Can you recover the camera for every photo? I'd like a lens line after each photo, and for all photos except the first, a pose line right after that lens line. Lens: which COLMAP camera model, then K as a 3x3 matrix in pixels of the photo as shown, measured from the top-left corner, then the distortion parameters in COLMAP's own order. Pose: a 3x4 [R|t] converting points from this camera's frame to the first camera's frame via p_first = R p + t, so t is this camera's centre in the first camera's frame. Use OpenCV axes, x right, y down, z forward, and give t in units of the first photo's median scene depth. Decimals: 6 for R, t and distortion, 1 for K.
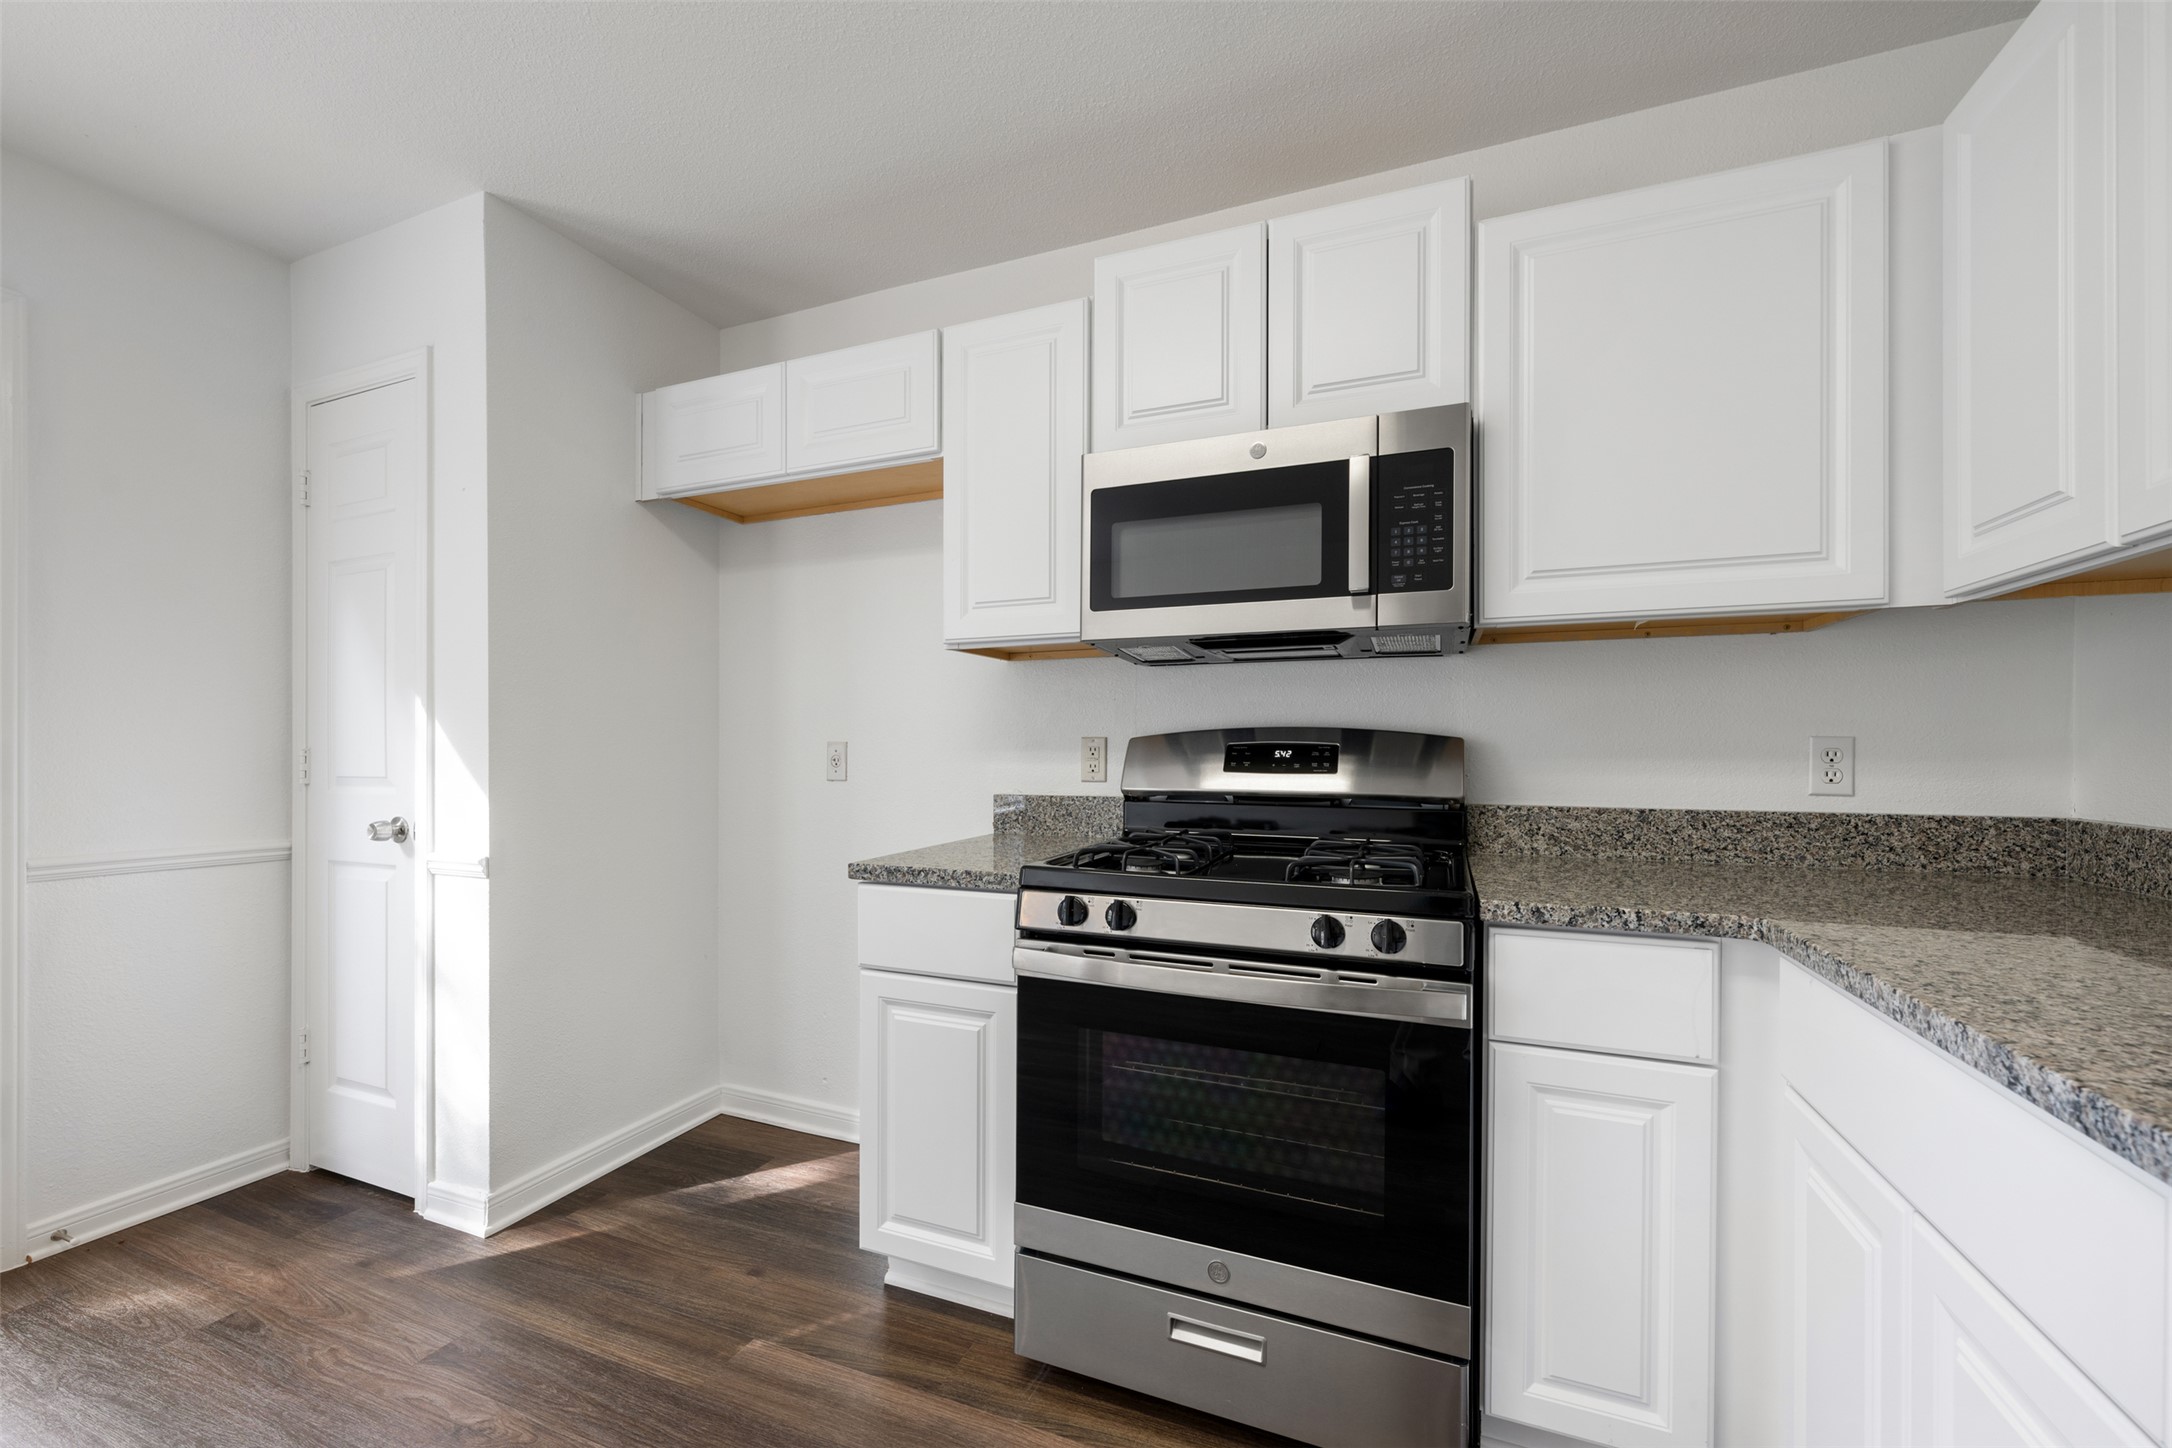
lens RADIAL K [[865.5, 0, 1085.1], [0, 865.5, 745.6], [0, 0, 1]] dist [-0.000779, 0.000017]
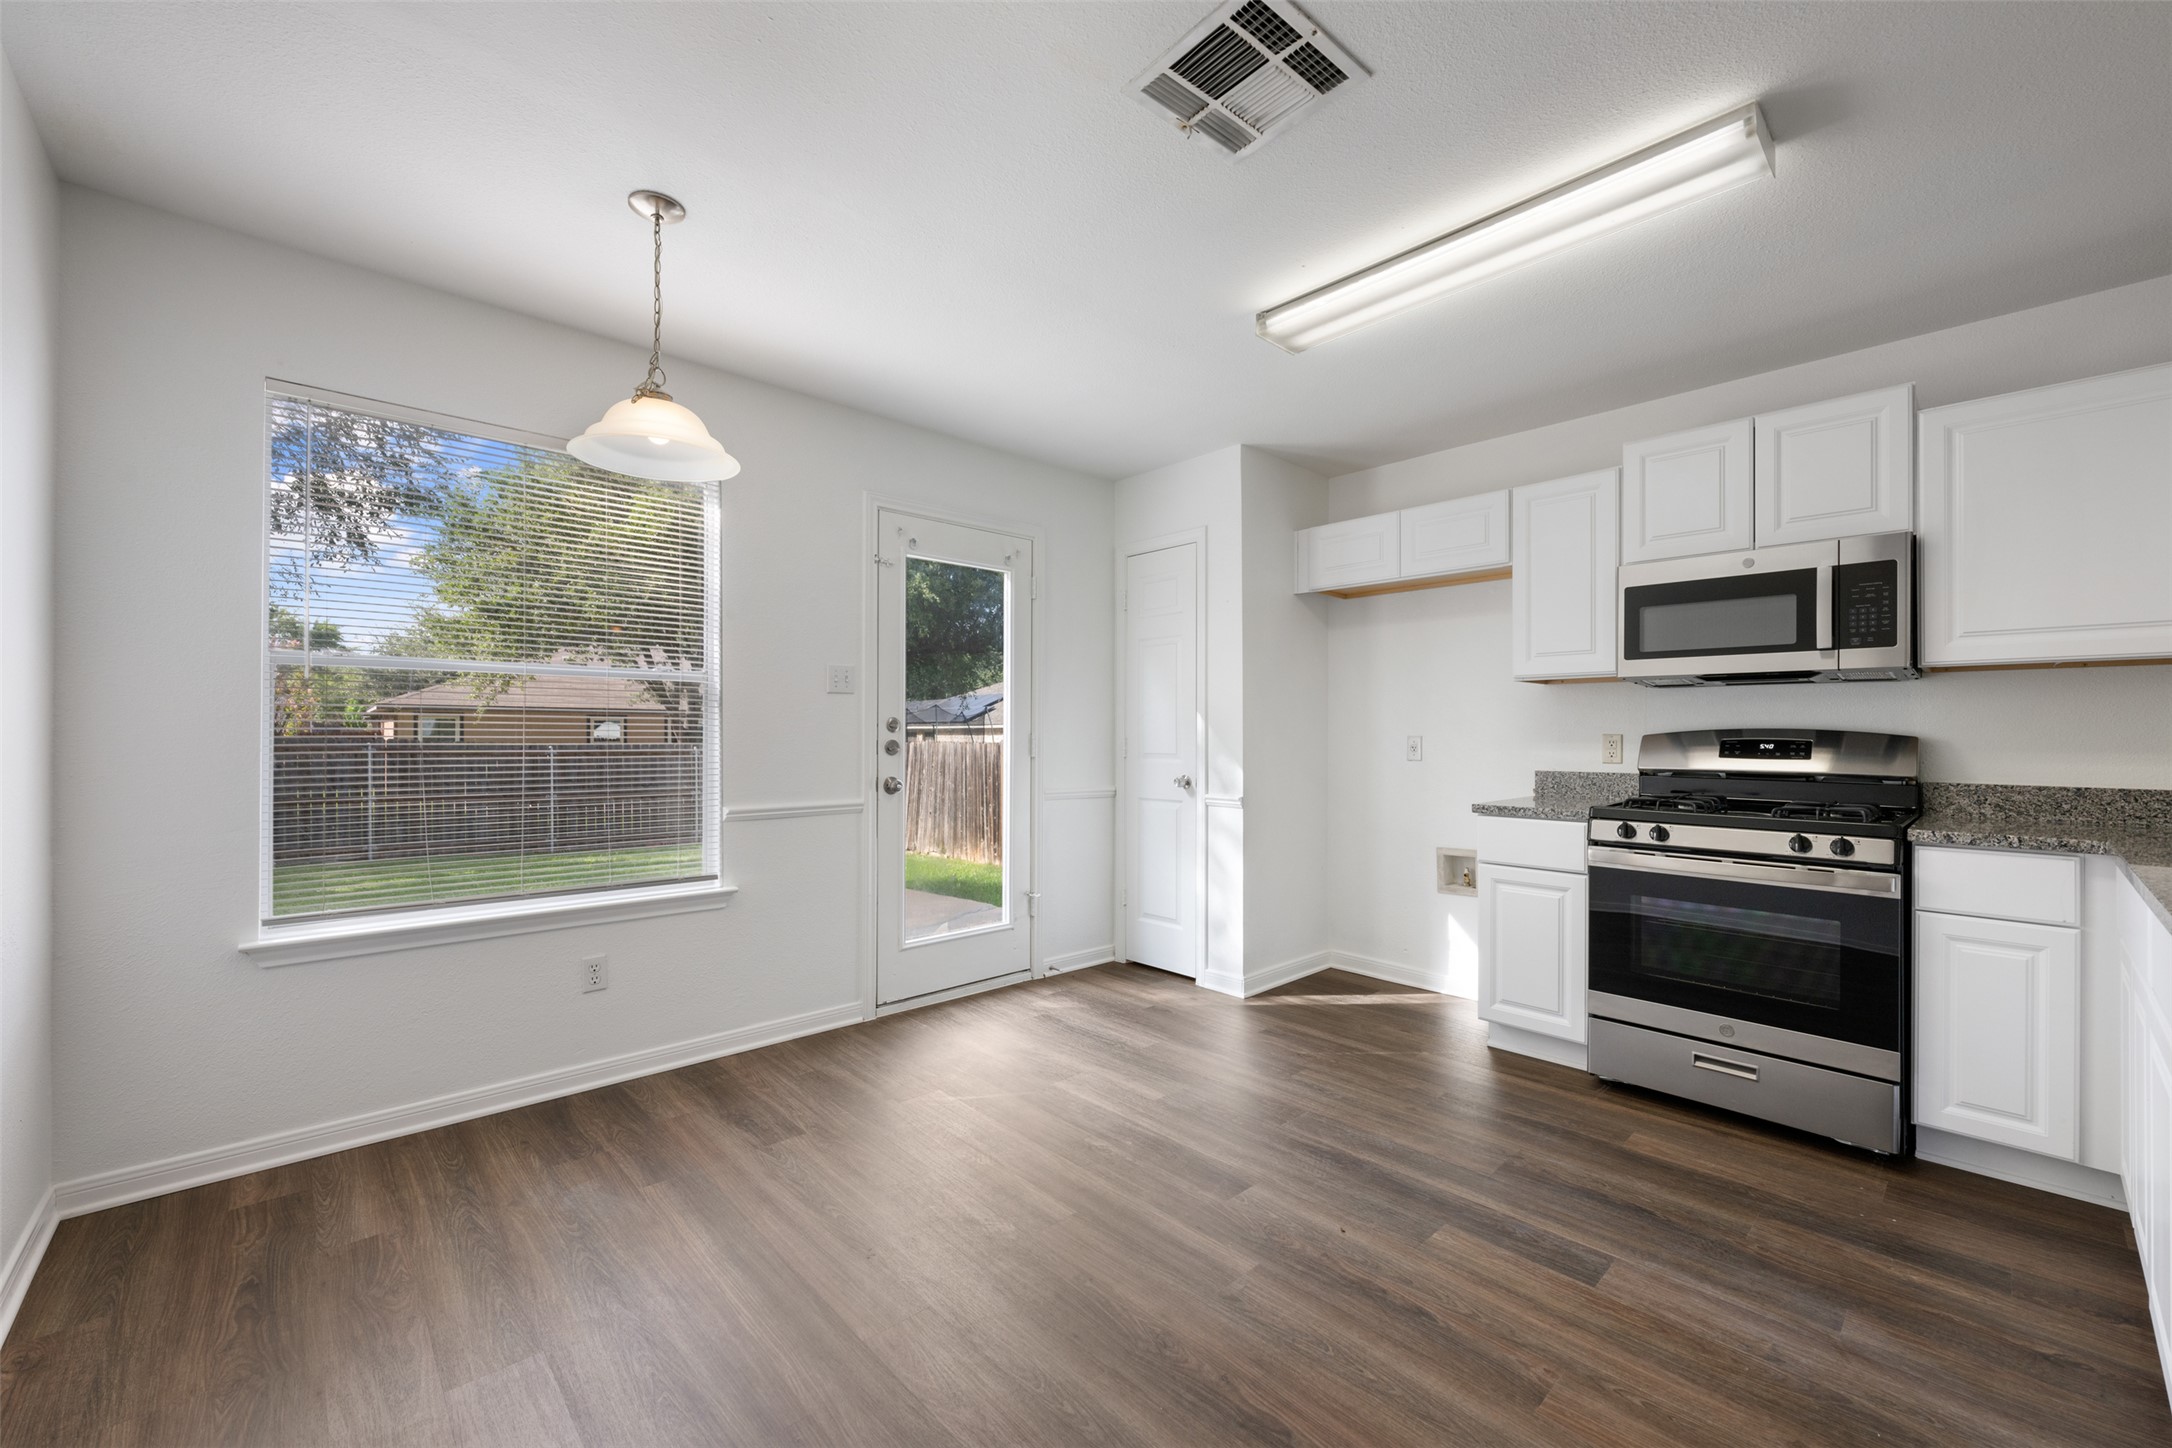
lens RADIAL K [[859.7, 0, 1084.9], [0, 859.7, 724.4], [0, 0, 1]] dist [-0.001505, 0.000298]
pose [[0.906968, -0.000609, -0.421200, -0.255799], [-0.004110, 0.999939, -0.010294, -0.009748], [0.421180, 0.011067, 0.906909, -1.008436]]
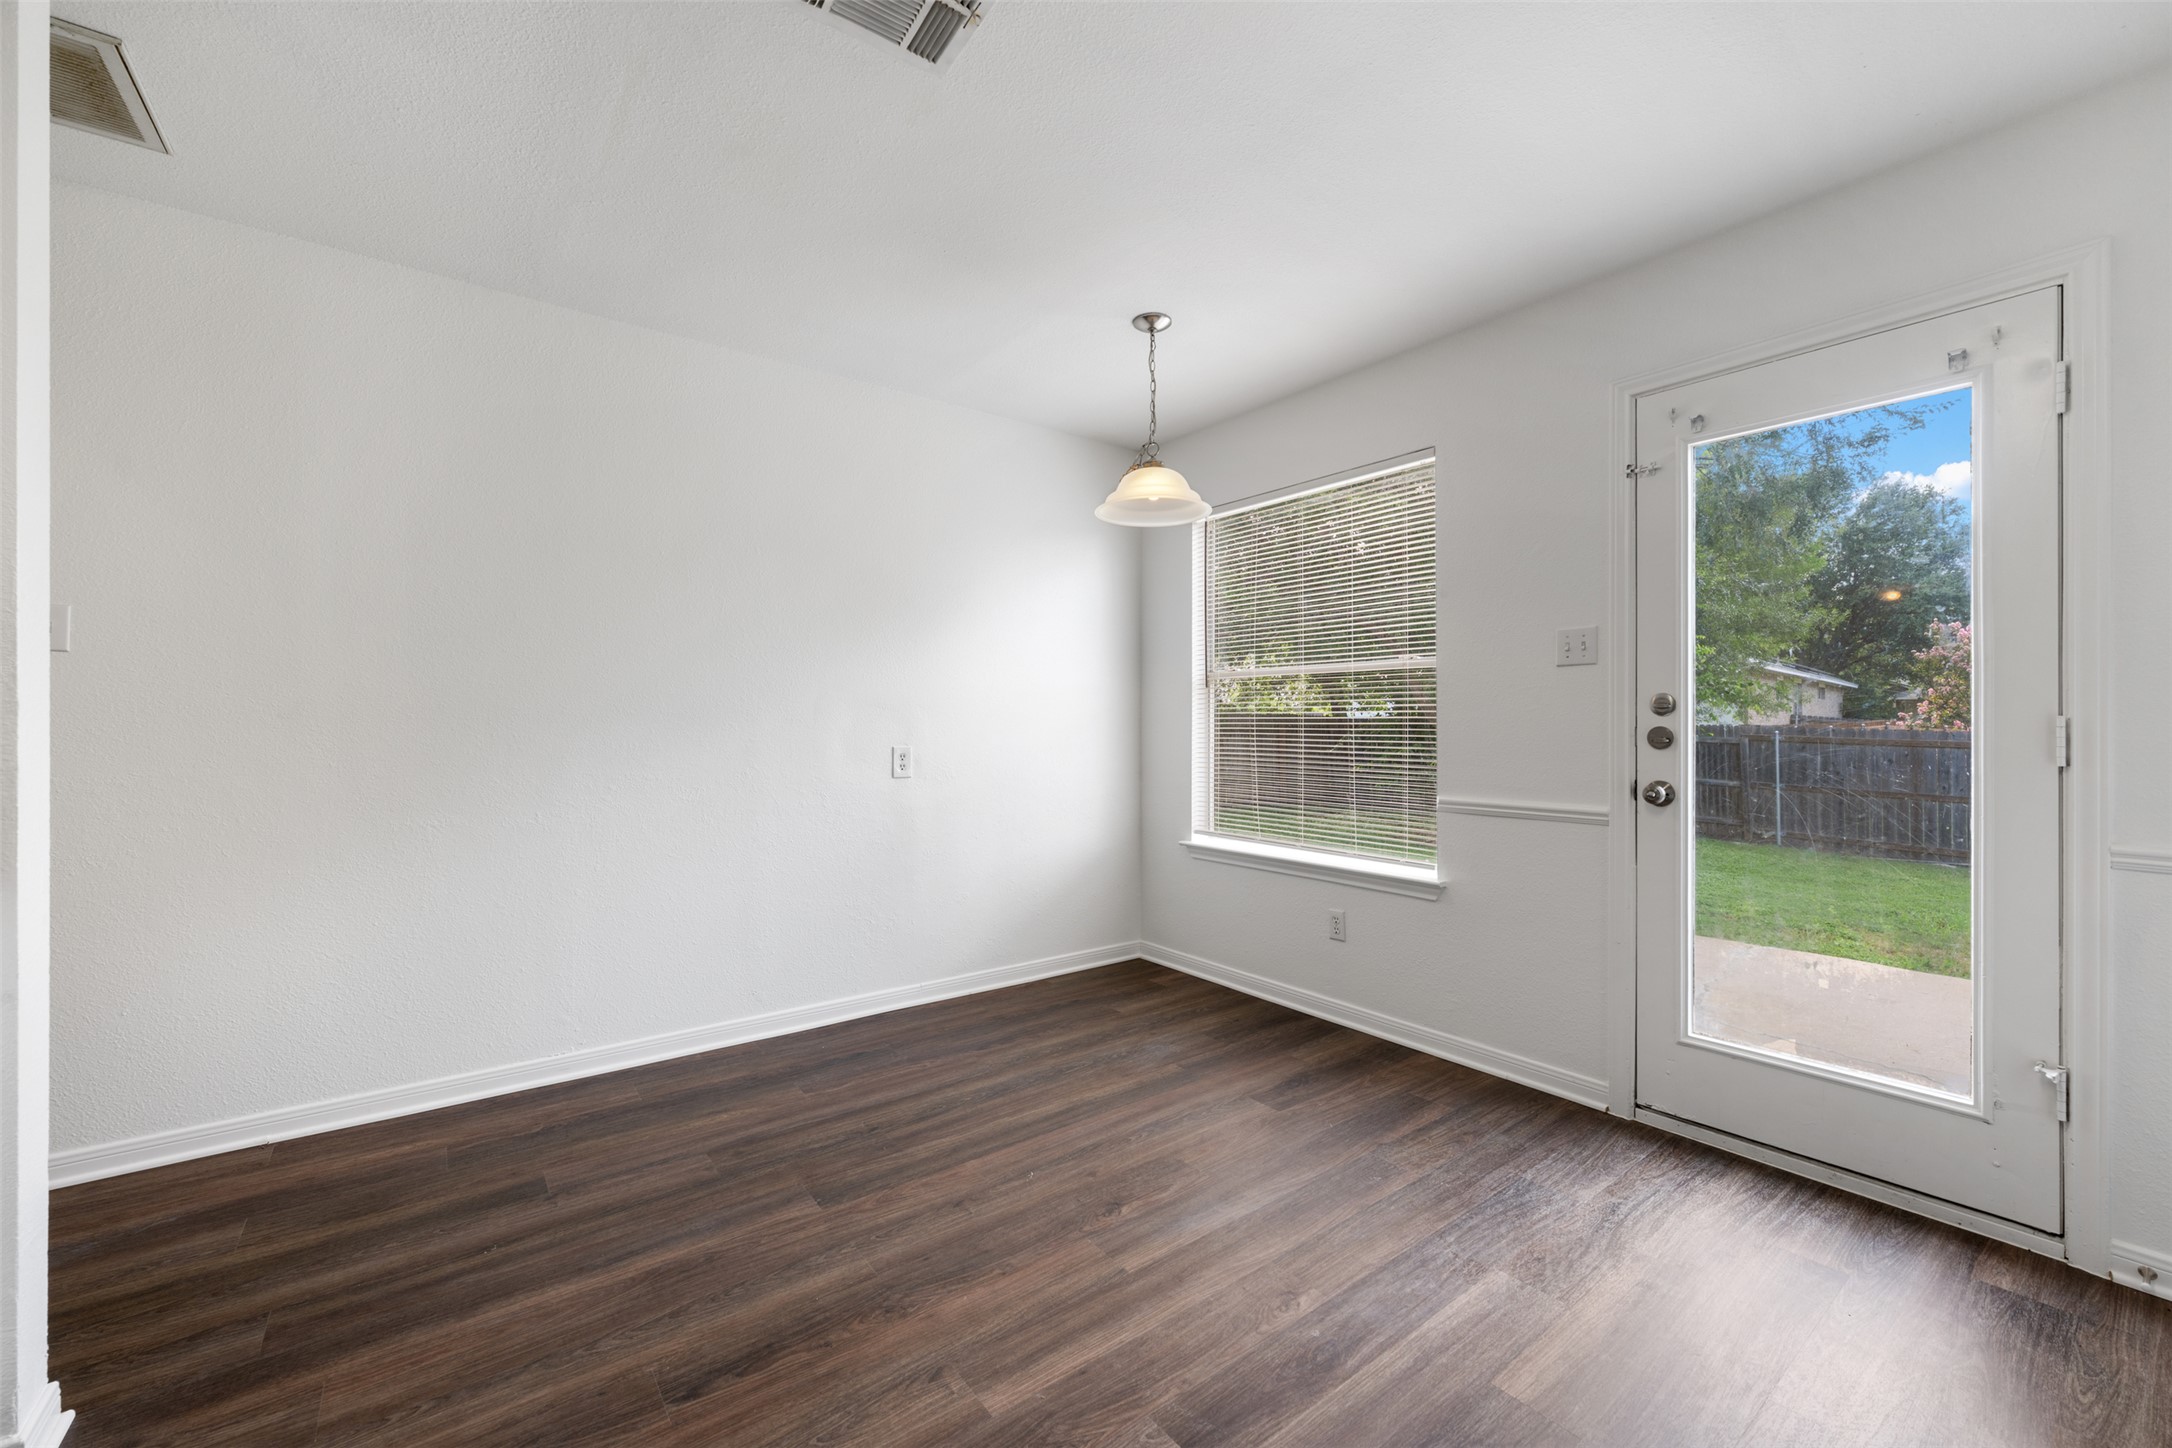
lens RADIAL K [[865.4, 0, 1086.0], [0, 865.4, 724.0], [0, 0, 1]] dist [-0.000802, 0.000092]
pose [[-0.510472, 0.000280, -0.859895, 0.150441], [0.000296, 1.000000, 0.000150, 0.002954], [0.859895, -0.000178, -0.510472, 0.588475]]
